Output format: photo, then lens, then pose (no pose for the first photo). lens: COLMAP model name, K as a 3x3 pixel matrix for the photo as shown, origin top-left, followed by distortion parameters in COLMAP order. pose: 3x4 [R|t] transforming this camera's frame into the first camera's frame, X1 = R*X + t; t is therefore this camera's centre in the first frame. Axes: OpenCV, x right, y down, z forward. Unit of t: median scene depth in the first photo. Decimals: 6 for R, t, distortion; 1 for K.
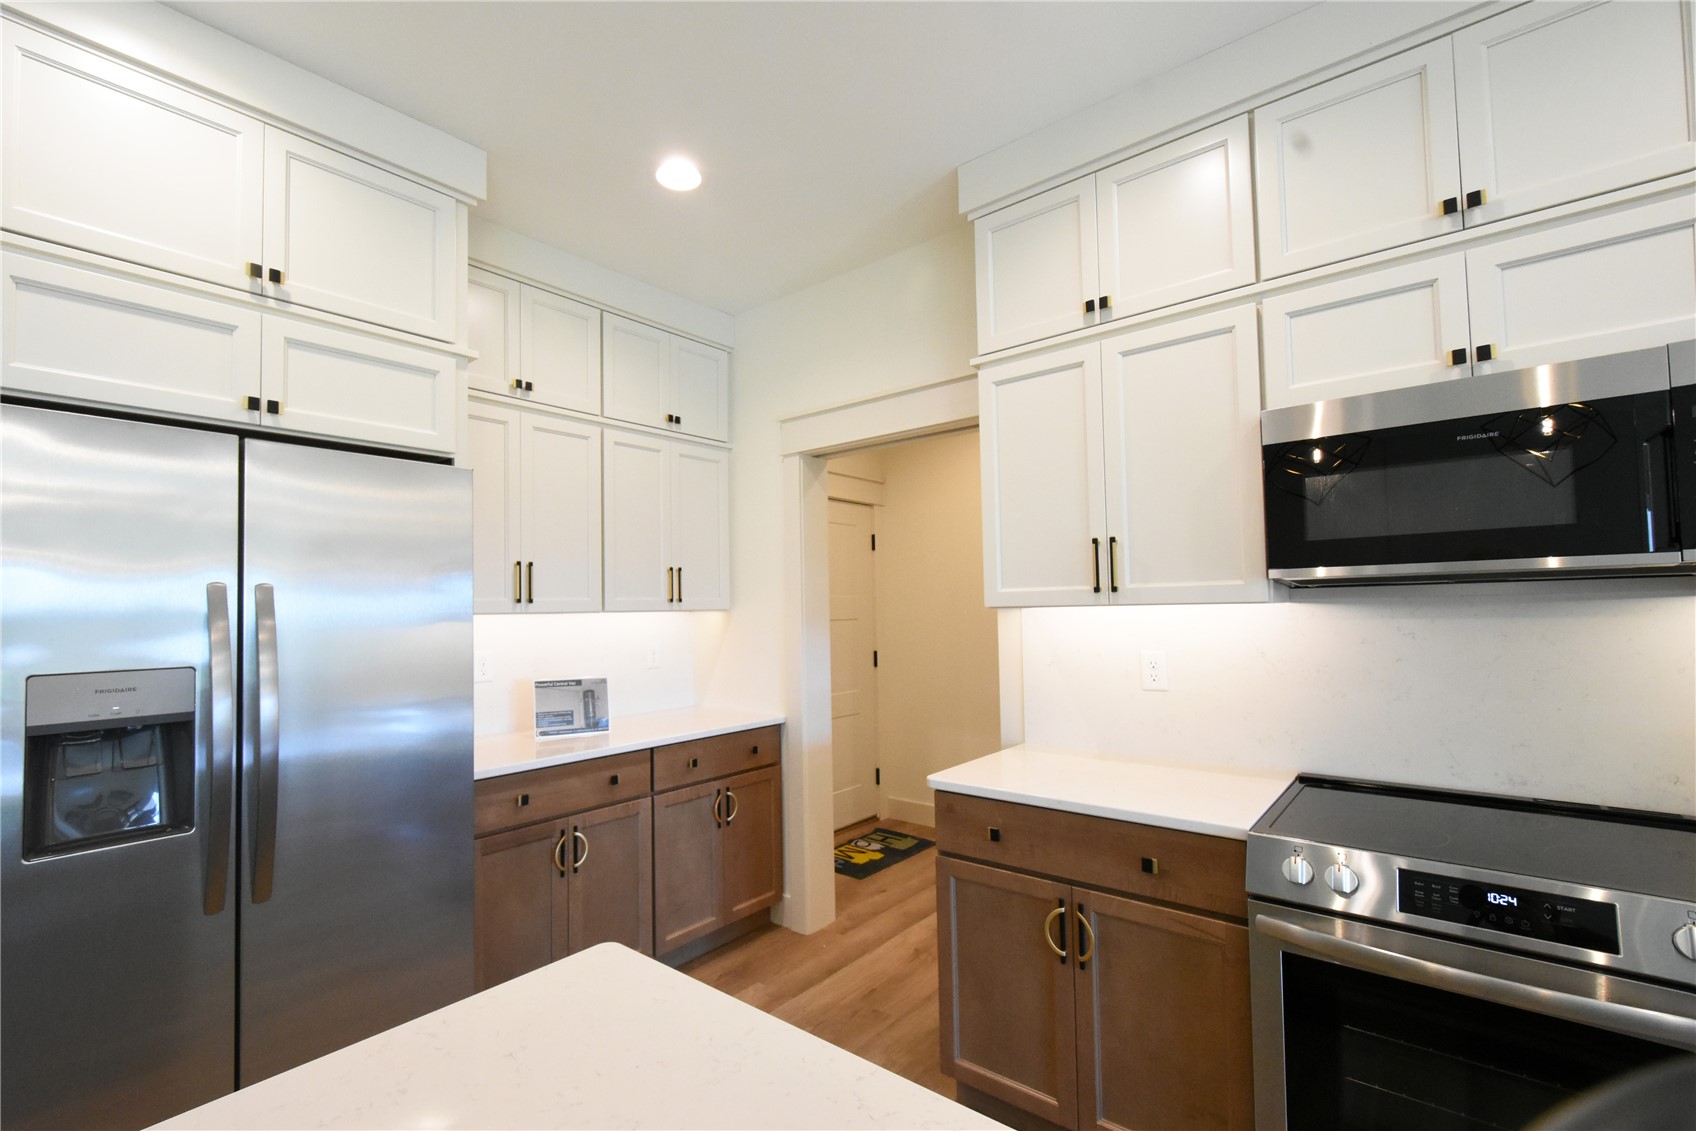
lens RADIAL K [[743.0, 0, 807.5], [0, 743.0, 584.0], [0, 0, 1]] dist [-0.002686, -0.001663]
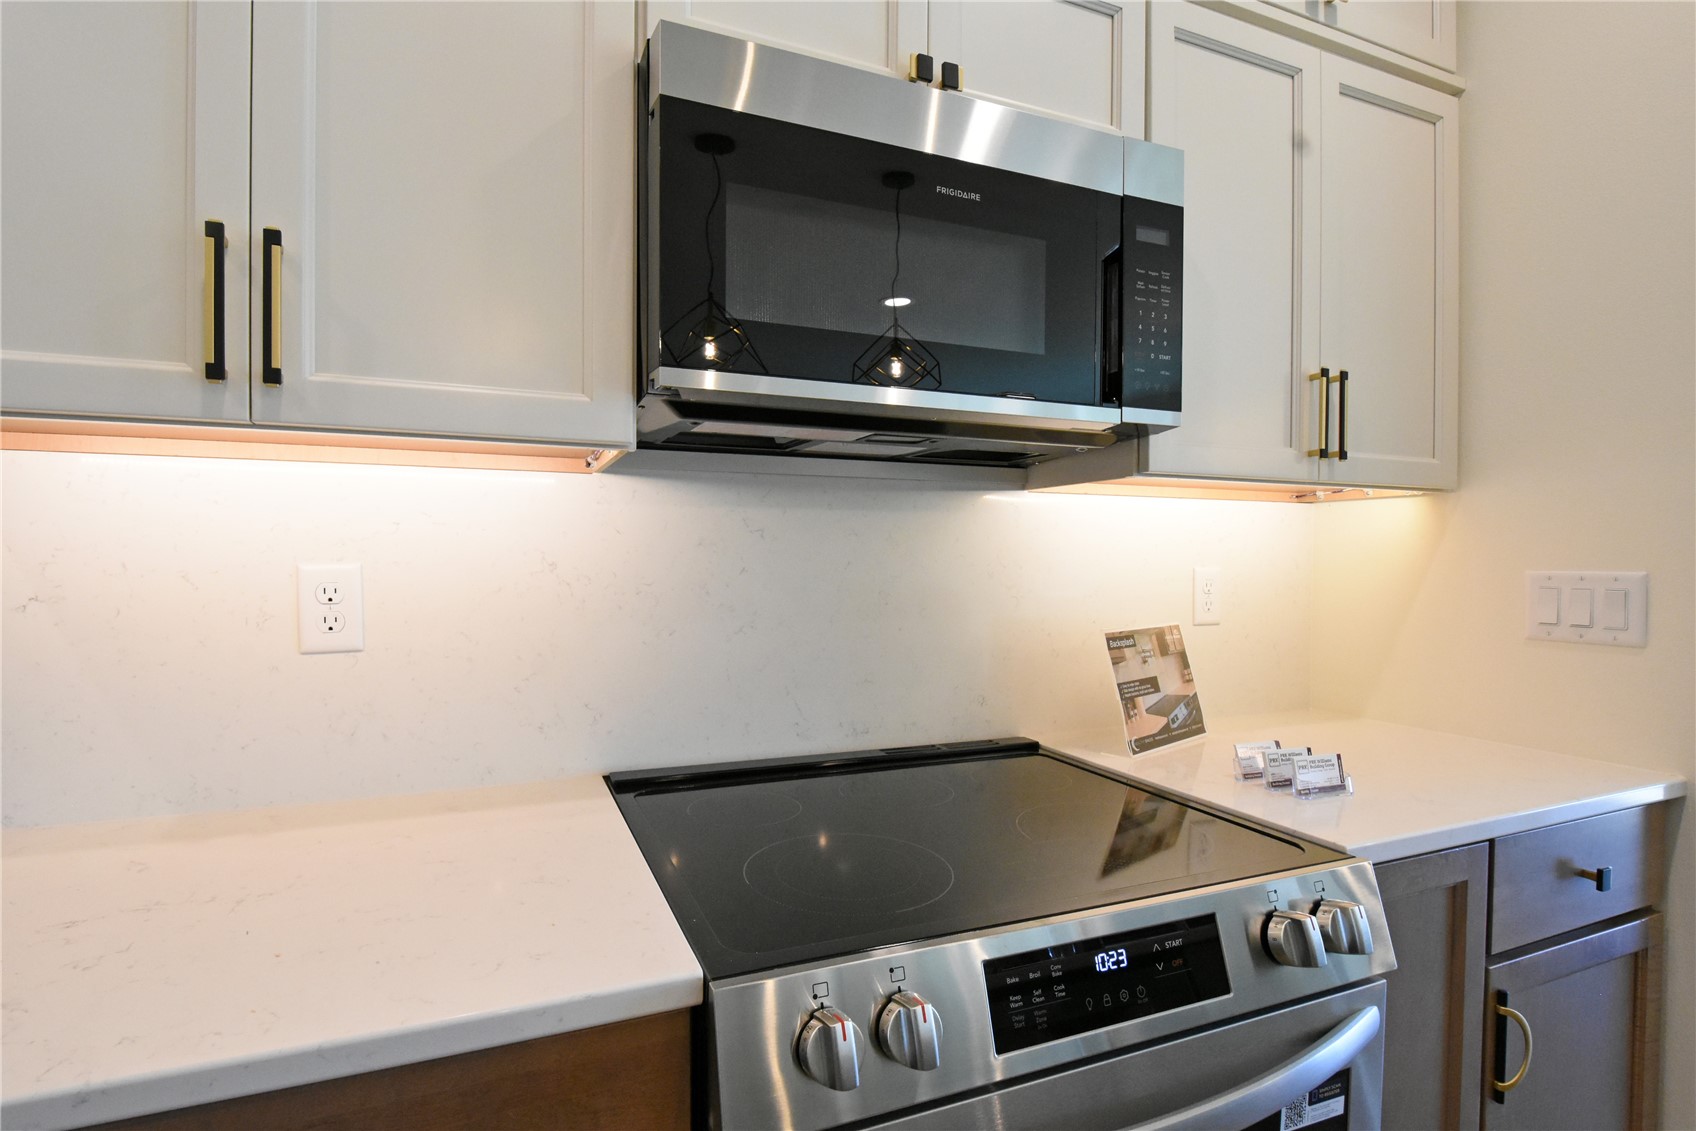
lens RADIAL K [[803.1, 0, 814.3], [0, 803.1, 573.7], [0, 0, 1]] dist [-0.005230, -0.005480]
pose [[0.453074, 0.005265, 0.891457, 0.178003], [-0.043237, 0.998936, 0.016075, 0.080617], [-0.890424, -0.045827, 0.452820, 0.556985]]
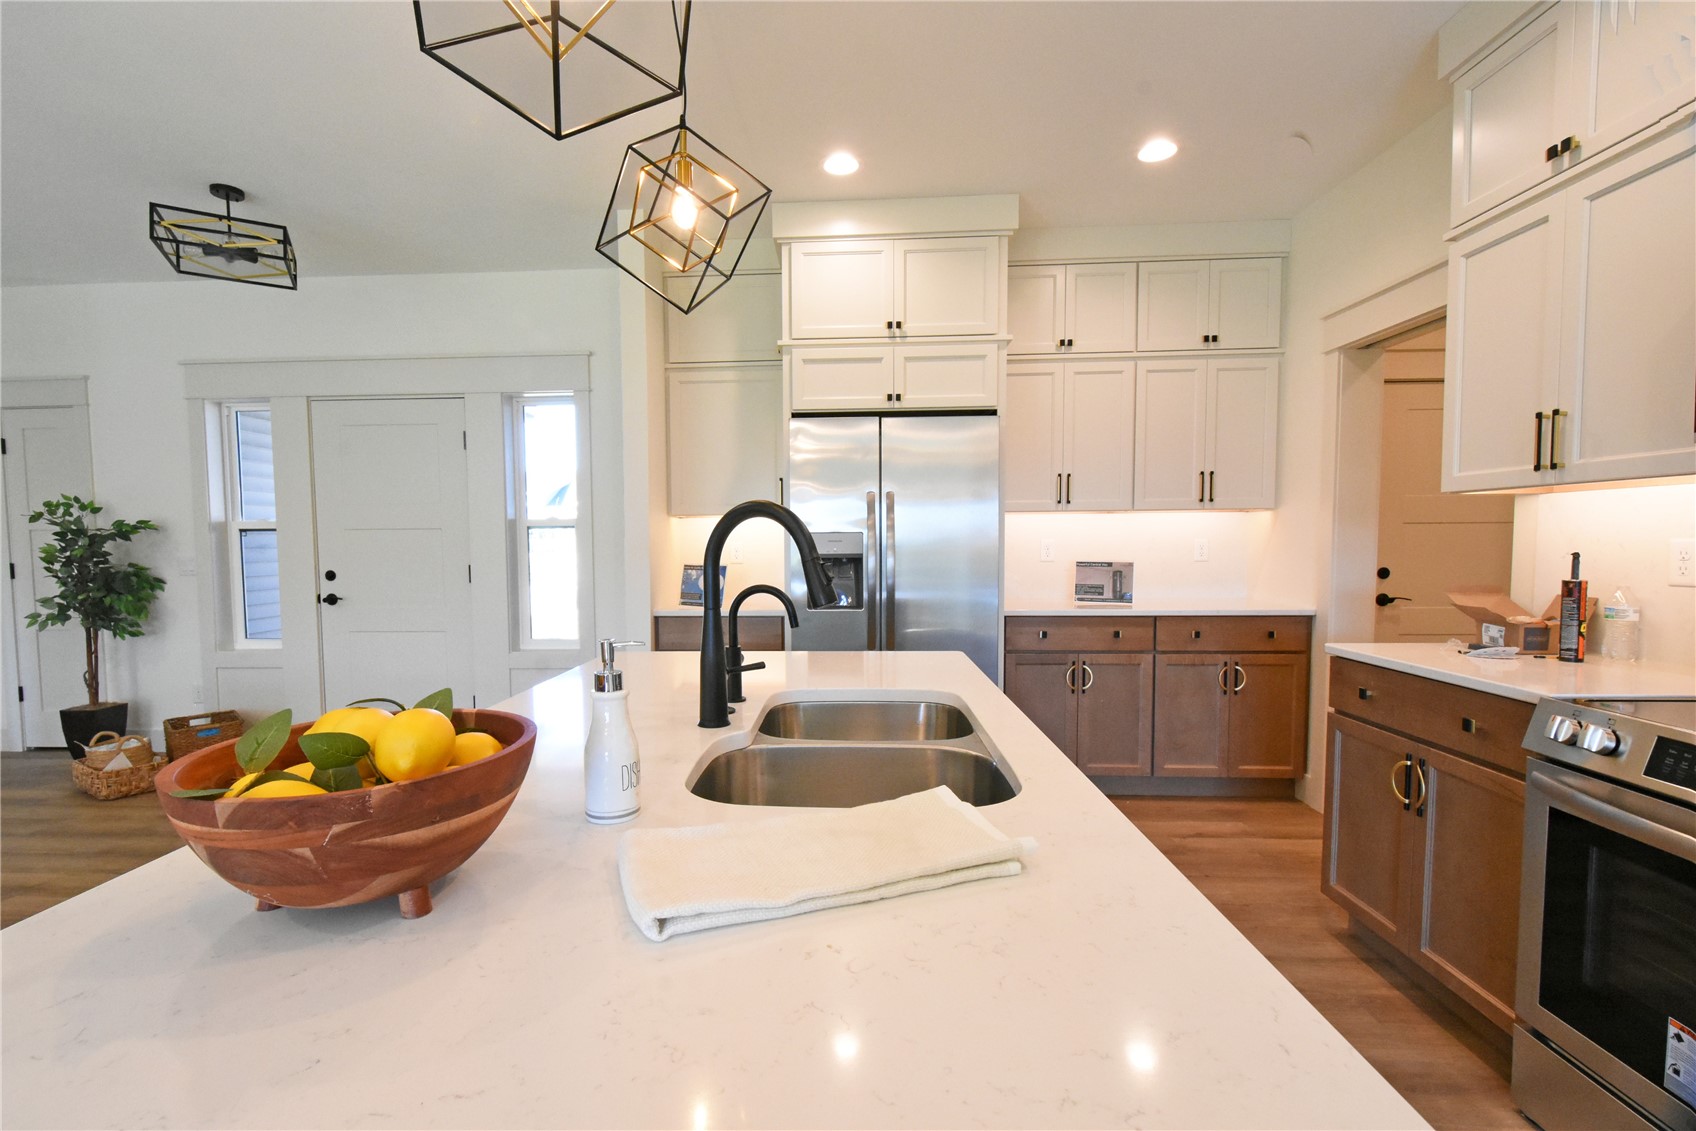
lens RADIAL K [[743.0, 0, 806.7], [0, 743.0, 583.8], [0, 0, 1]] dist [-0.002686, -0.001663]
pose [[0.606599, 0.059671, -0.792766, 0.559056], [0.025386, 0.995217, 0.094334, 0.040250], [0.794603, -0.077348, 0.602182, -0.298958]]
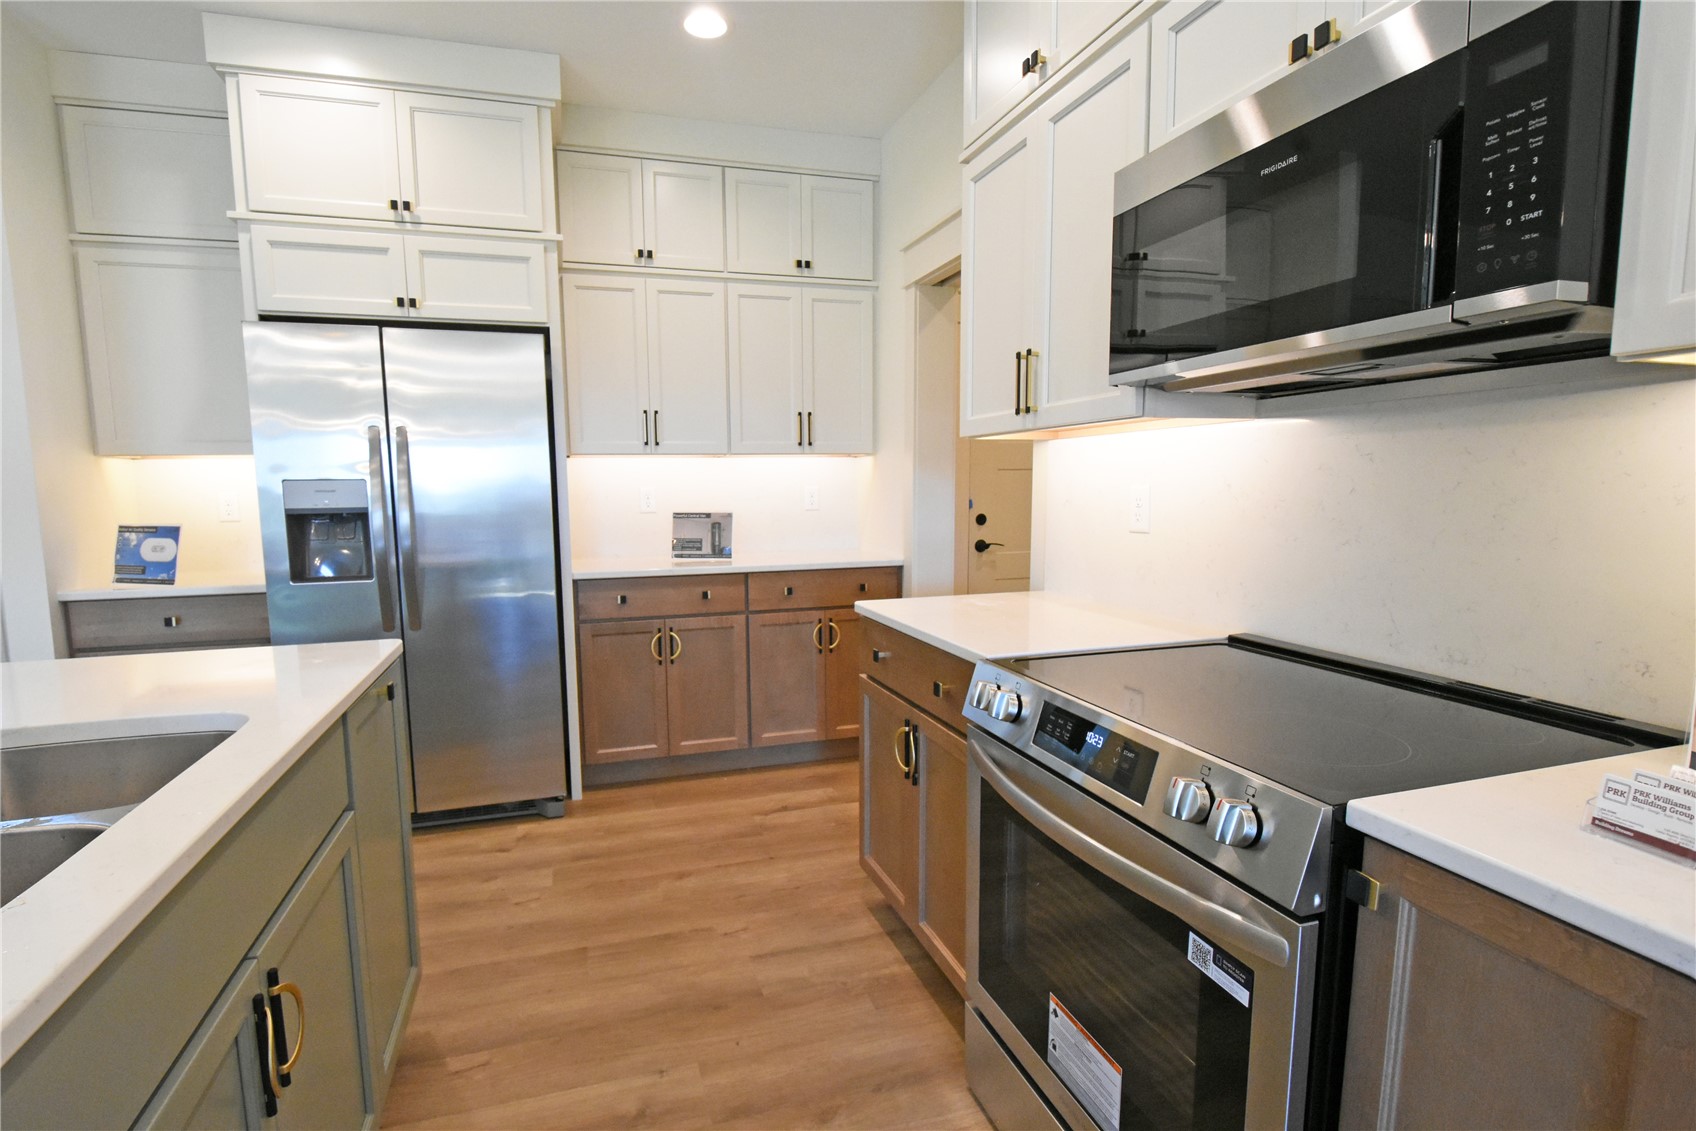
lens RADIAL K [[803.1, 0, 806.9], [0, 803.1, 586.7], [0, 0, 1]] dist [-0.005230, -0.005480]
pose [[0.844827, 0.076545, -0.529536, 0.678936], [0.014635, 0.986037, 0.165882, 0.049811], [0.534839, -0.147891, 0.831910, 0.027903]]
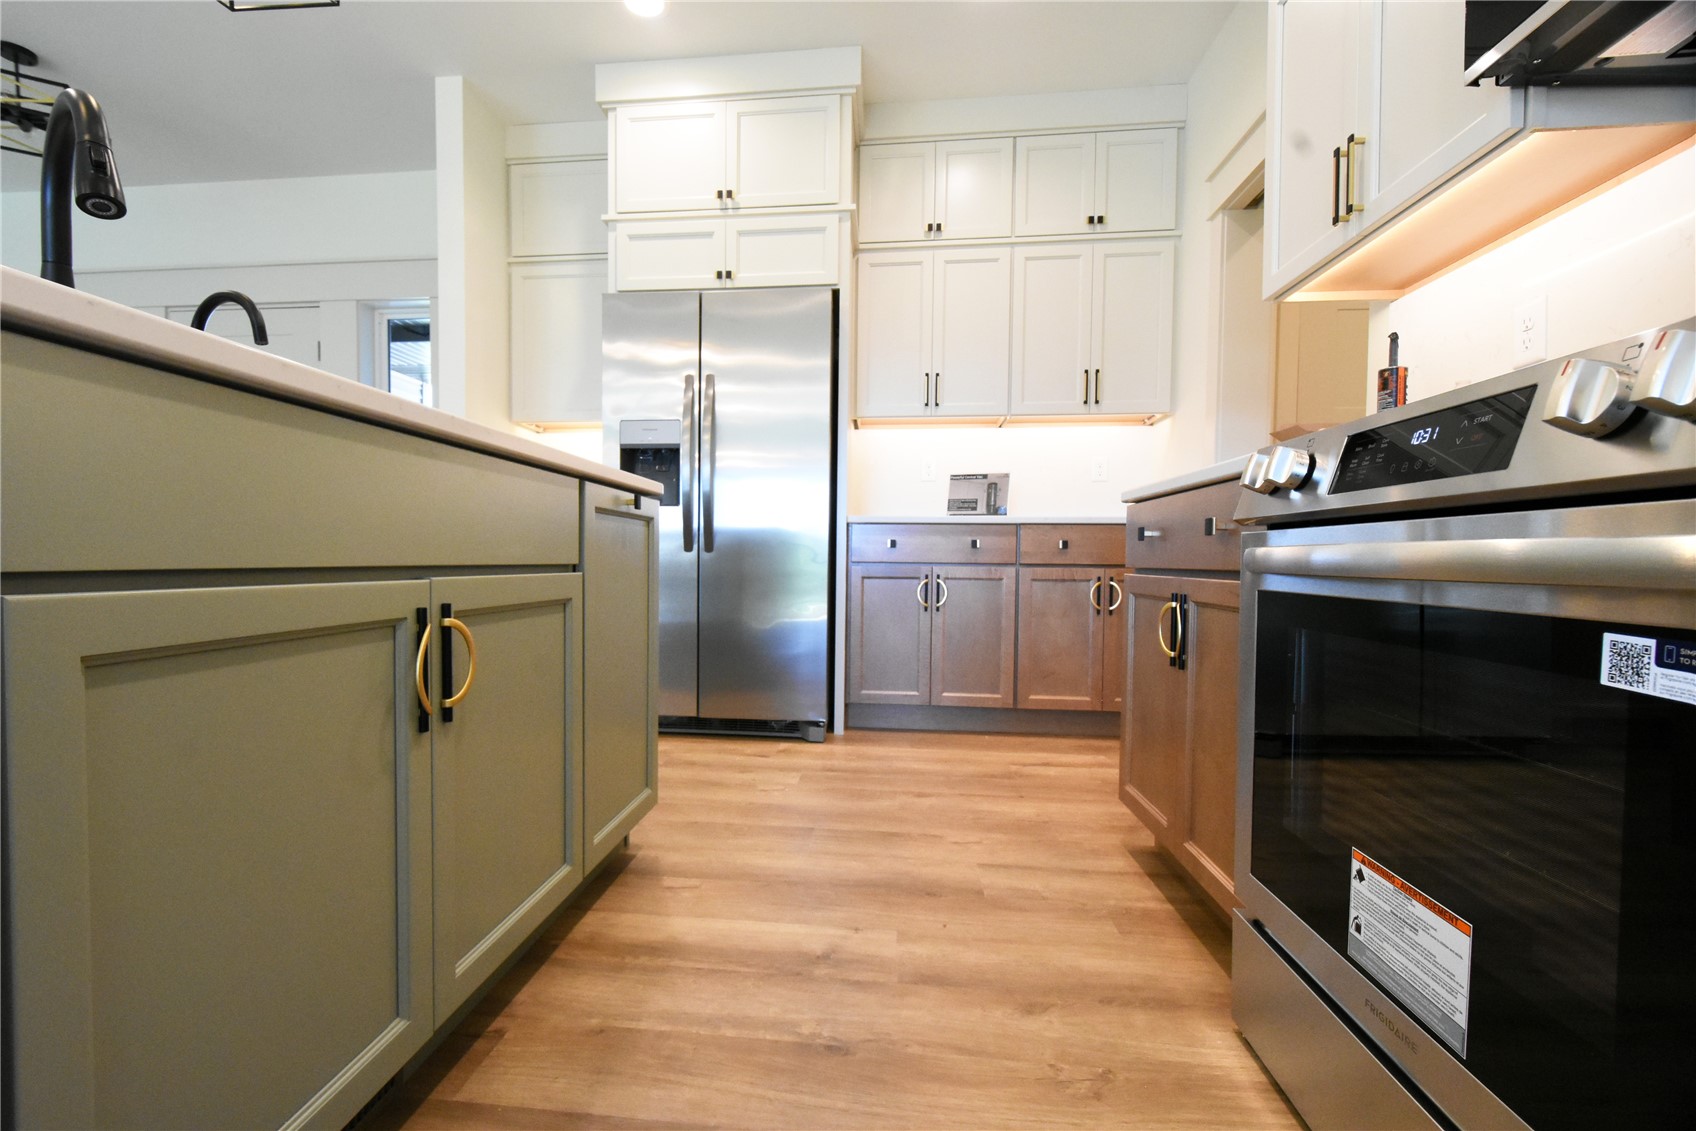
lens RADIAL K [[743.0, 0, 803.8], [0, 743.0, 584.6], [0, 0, 1]] dist [-0.002686, -0.001663]
pose [[0.562783, 0.052739, -0.824920, 0.690305], [0.009835, 0.997465, 0.070480, 0.297701], [0.826546, -0.047778, 0.560838, 0.137018]]
